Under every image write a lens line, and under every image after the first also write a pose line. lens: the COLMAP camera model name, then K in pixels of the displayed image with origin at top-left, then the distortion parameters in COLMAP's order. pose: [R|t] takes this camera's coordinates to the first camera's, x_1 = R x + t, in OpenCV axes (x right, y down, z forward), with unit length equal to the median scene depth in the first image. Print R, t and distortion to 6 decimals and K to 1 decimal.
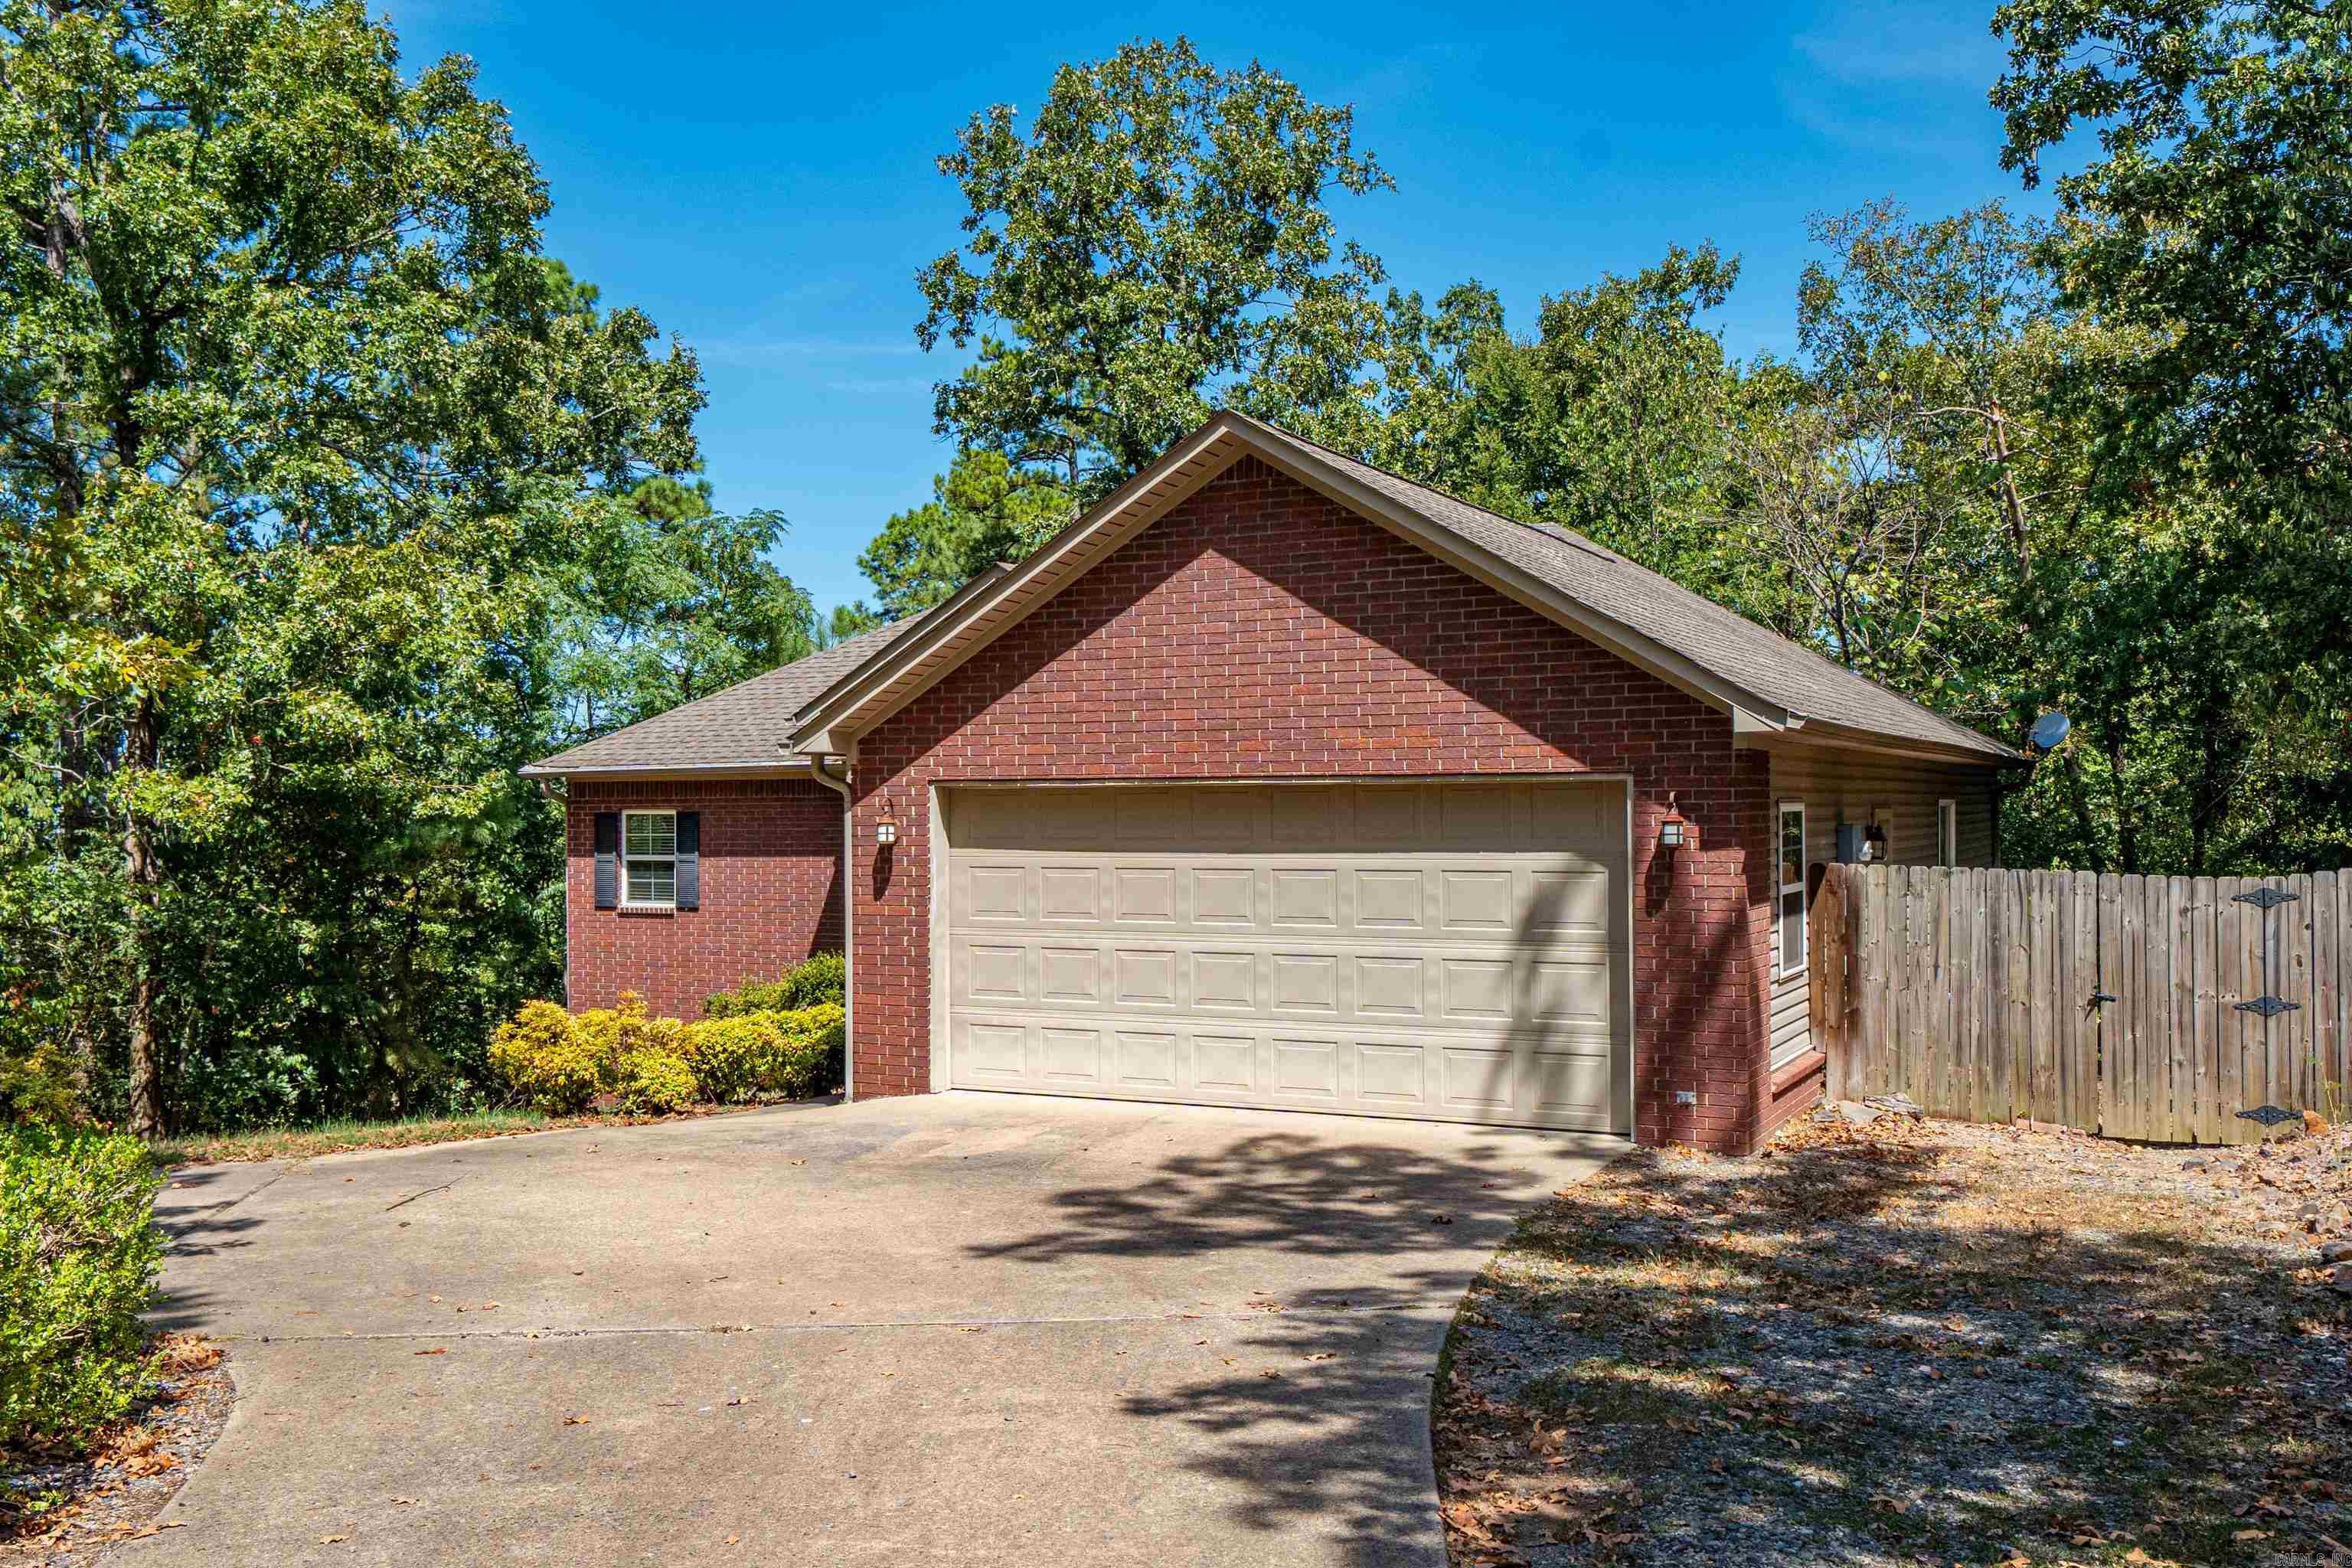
lens RADIAL K [[2078.9, 0, 1261.1], [0, 2078.9, 778.0], [0, 0, 1]] dist [0.003680, 0.012416]
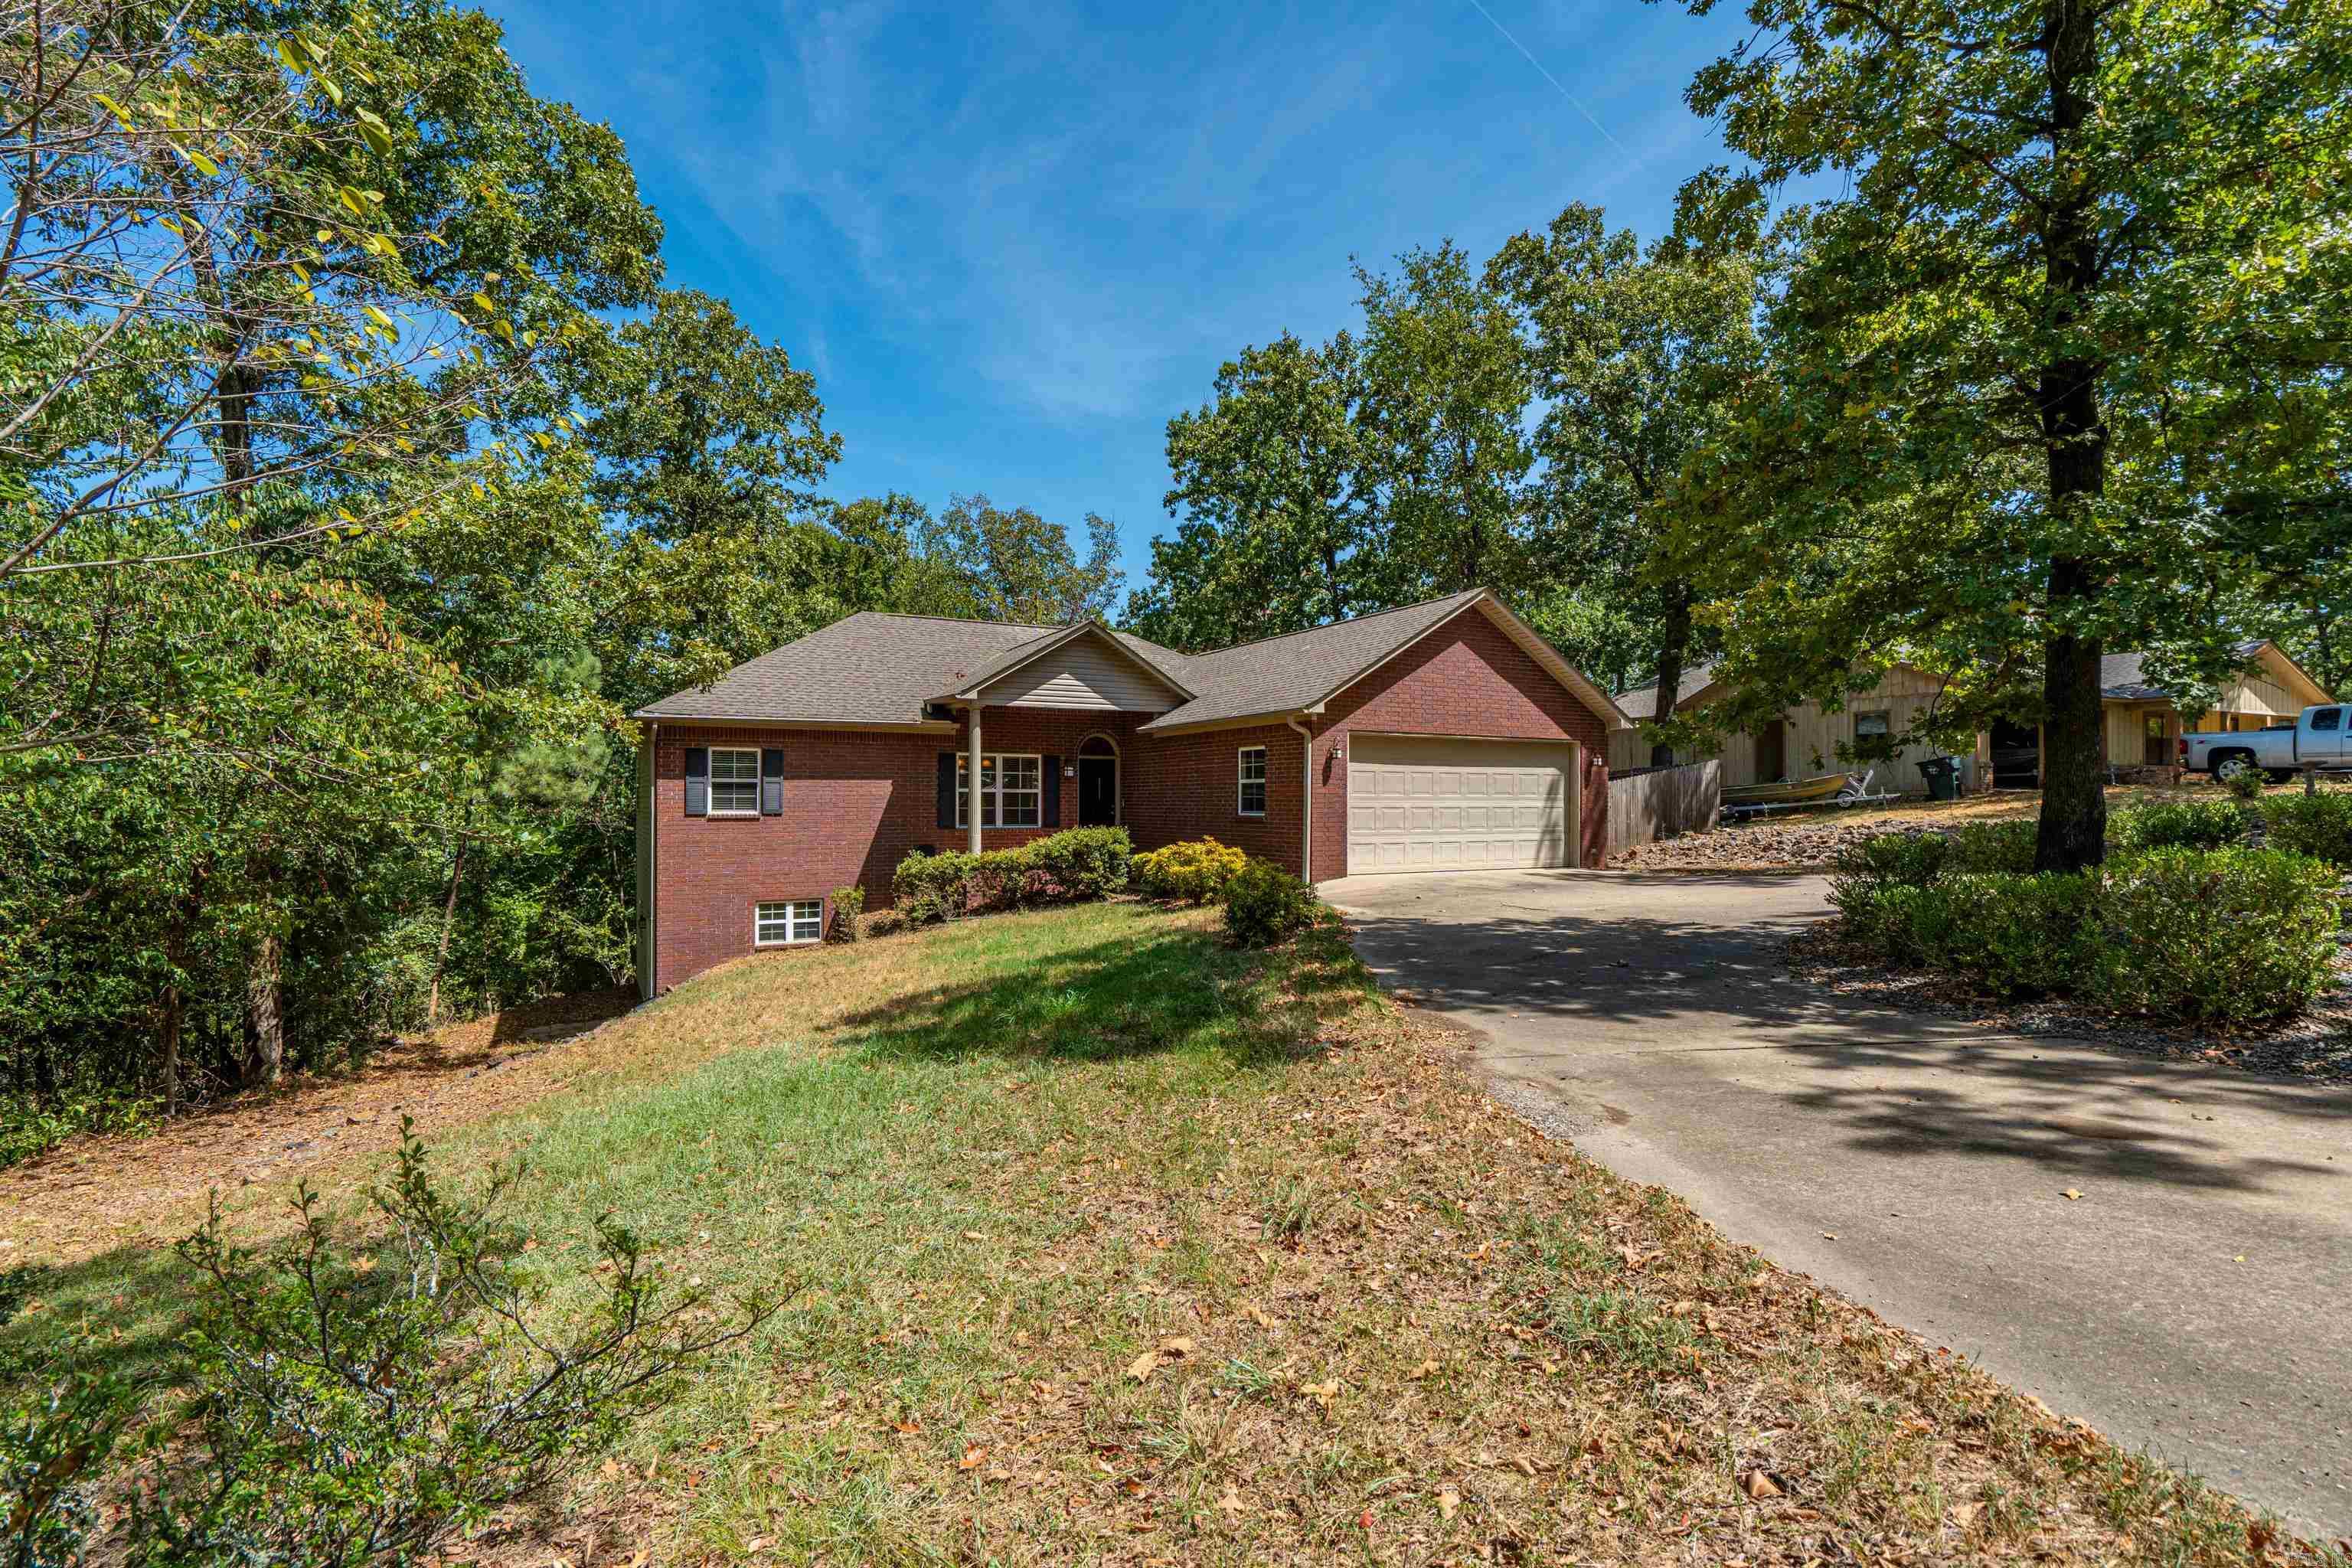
lens RADIAL K [[1077.2, 0, 1209.5], [0, 1077.2, 785.5], [0, 0, 1]] dist [-0.008790, 0.006451]
pose [[0.584773, 0.017390, 0.811011, -1.140873], [-0.015567, 0.999827, -0.010215, 0.071631], [-0.811048, -0.006651, 0.584942, 0.467732]]
